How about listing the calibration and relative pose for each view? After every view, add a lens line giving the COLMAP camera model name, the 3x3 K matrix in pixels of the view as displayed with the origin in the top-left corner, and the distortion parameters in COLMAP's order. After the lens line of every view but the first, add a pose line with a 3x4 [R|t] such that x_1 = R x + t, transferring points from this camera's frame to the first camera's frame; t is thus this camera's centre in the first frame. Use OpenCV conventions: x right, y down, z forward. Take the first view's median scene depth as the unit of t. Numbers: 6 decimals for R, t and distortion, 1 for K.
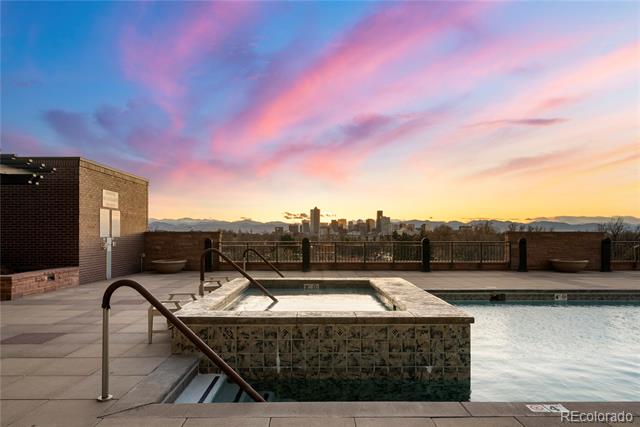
lens RADIAL K [[437.5, 0, 319.7], [0, 437.5, 218.5], [0, 0, 1]] dist [0.009523, -0.002997]
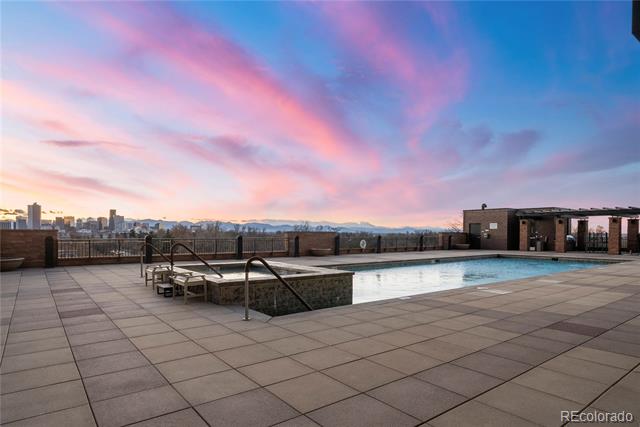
lens RADIAL K [[369.5, 0, 323.6], [0, 369.5, 216.0], [0, 0, 1]] dist [0.005017, 0.001651]
pose [[0.792995, 0.031321, 0.608422, -0.214133], [-0.025905, 0.999508, -0.017690, -0.003491], [-0.608677, -0.001733, 0.793416, -0.085083]]
